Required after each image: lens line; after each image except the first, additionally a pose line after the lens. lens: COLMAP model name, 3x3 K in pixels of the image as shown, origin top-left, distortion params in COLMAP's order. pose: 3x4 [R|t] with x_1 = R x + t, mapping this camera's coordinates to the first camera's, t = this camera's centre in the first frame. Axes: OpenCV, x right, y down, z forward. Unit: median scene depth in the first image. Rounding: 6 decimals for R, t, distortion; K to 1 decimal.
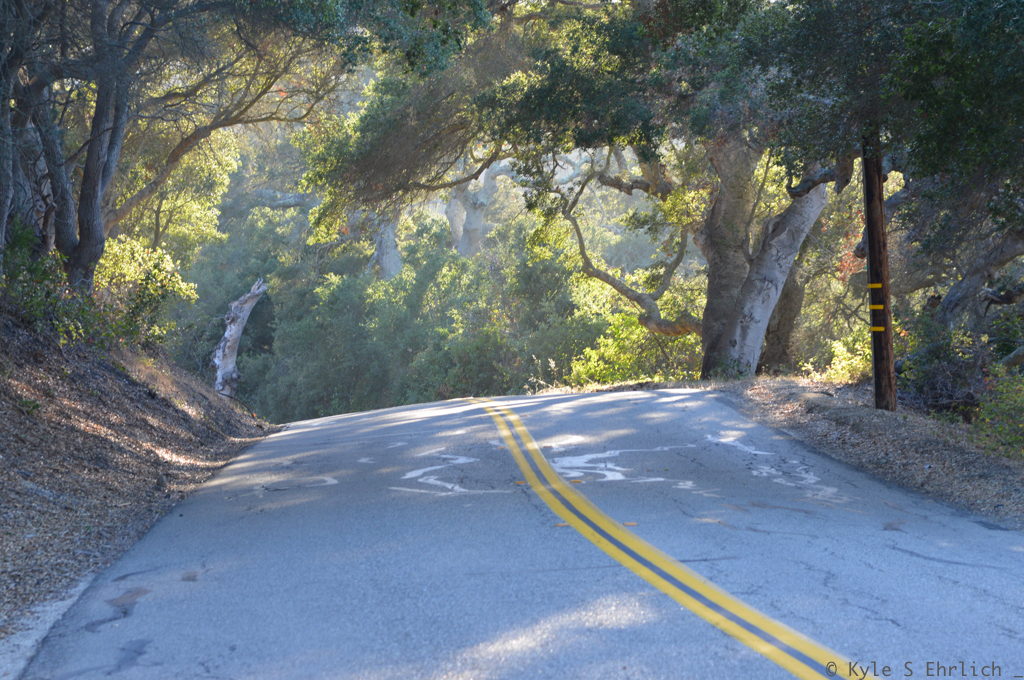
lens RADIAL K [[4135.6, 0, 512.4], [0, 4135.6, 359.0], [0, 0, 1]] dist [0.132533, 1.655232]
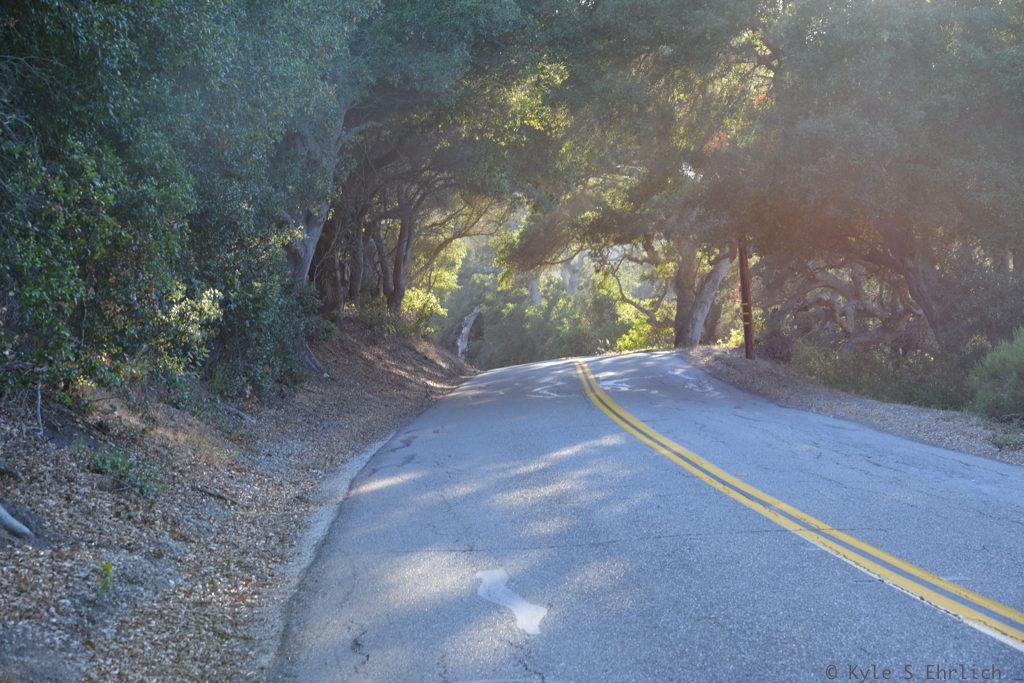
lens RADIAL K [[1921.6, 0, 513.2], [0, 1921.6, 343.7], [0, 0, 1]] dist [-0.000904, 0.070477]
pose [[0.998855, -0.016421, -0.044923, 0.005450], [0.016453, 0.999865, 0.000359, 0.000901], [0.044911, -0.001098, 0.998990, -0.032374]]
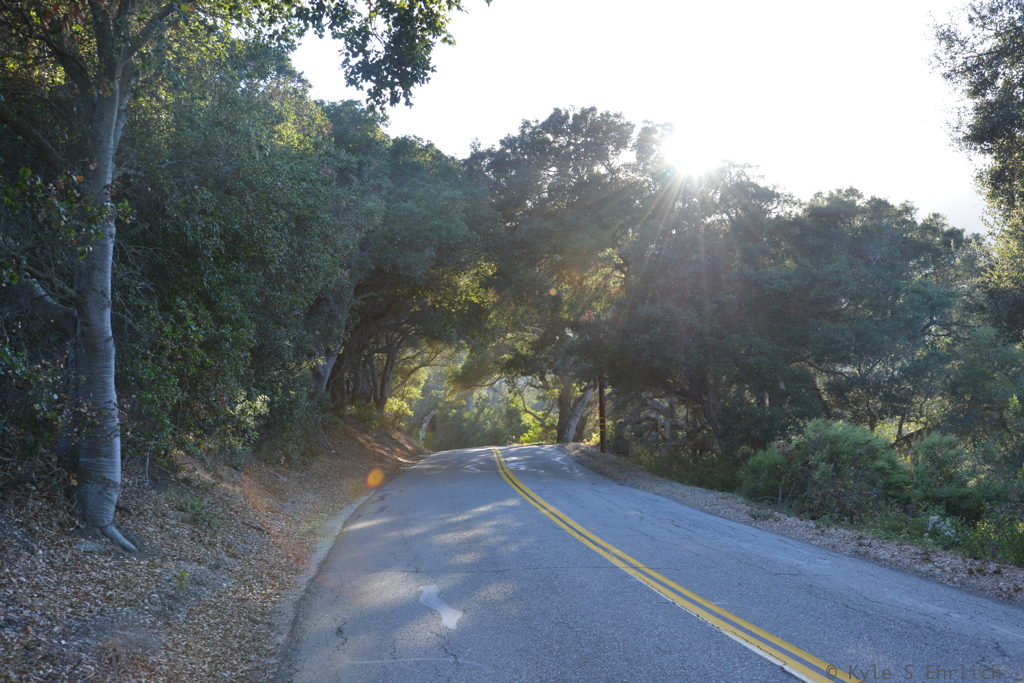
lens RADIAL K [[1218.1, 0, 506.2], [0, 1218.1, 344.8], [0, 0, 1]] dist [-0.007219, -0.004727]
pose [[0.999547, 0.029596, -0.005412, 0.006130], [-0.029916, 0.996786, -0.074320, -0.000052], [0.003195, 0.074449, 0.997220, -0.034173]]
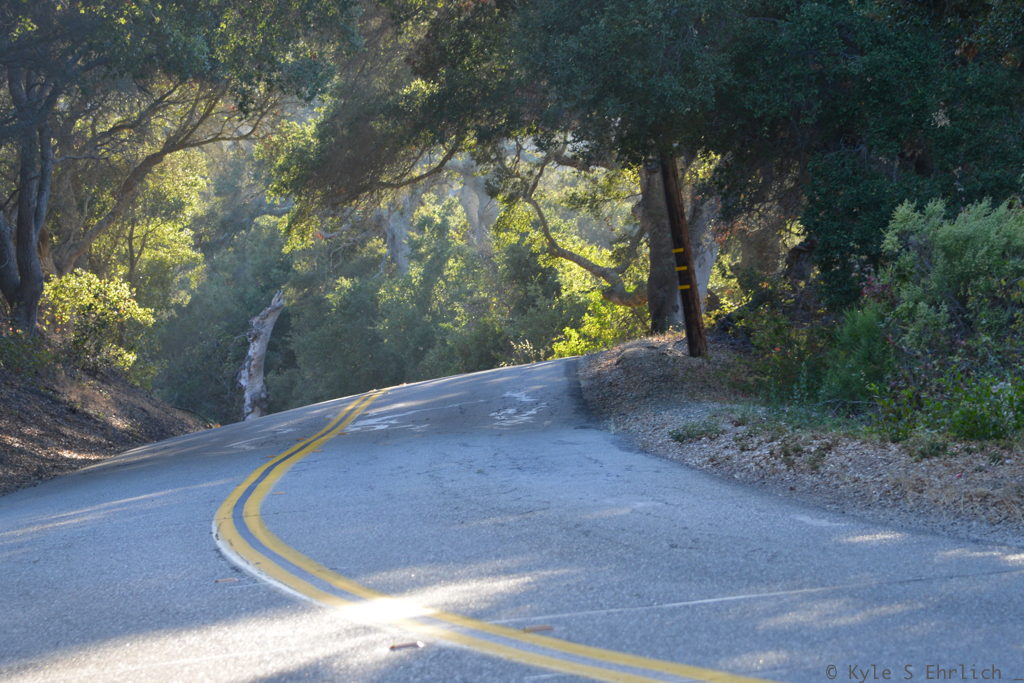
lens RADIAL K [[5374.3, 0, 516.0], [0, 5374.3, 343.6], [0, 0, 1]] dist [0.201734, -0.932867]
pose [[0.993232, -0.106981, -0.045223, 0.070338], [0.106848, 0.994261, -0.005351, 0.007520], [0.045536, 0.000483, 0.998963, -0.331568]]
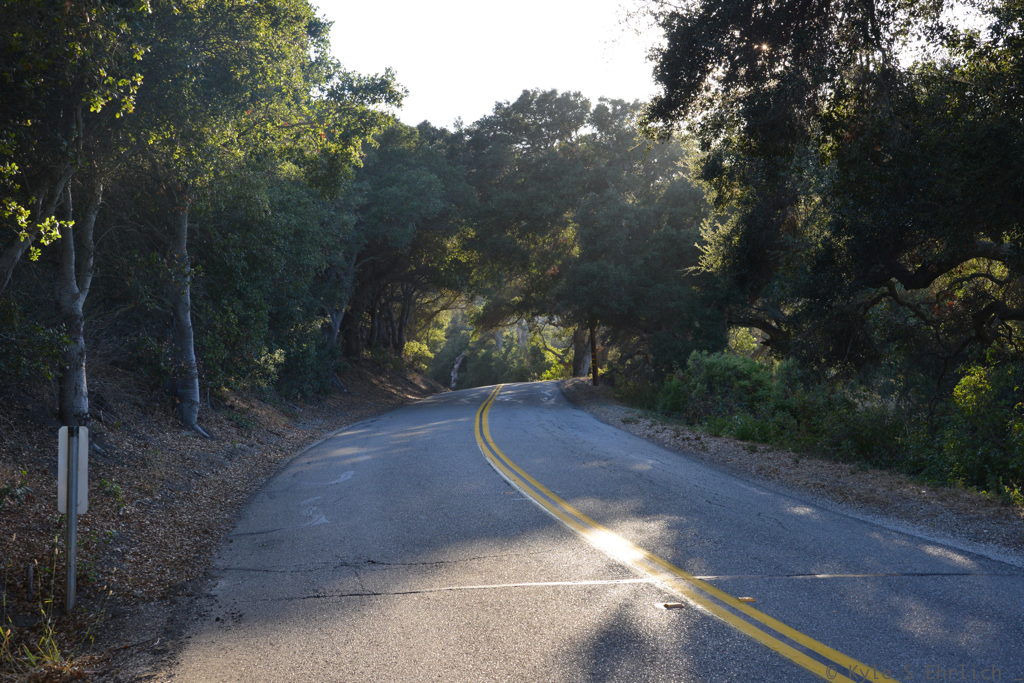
lens RADIAL K [[1356.1, 0, 514.9], [0, 1356.1, 337.1], [0, 0, 1]] dist [-0.034897, 0.060890]
pose [[0.999054, -0.007560, -0.042821, 0.044858], [0.006380, 0.999597, -0.027645, 0.001105], [0.043013, 0.027346, 0.998700, -0.193415]]
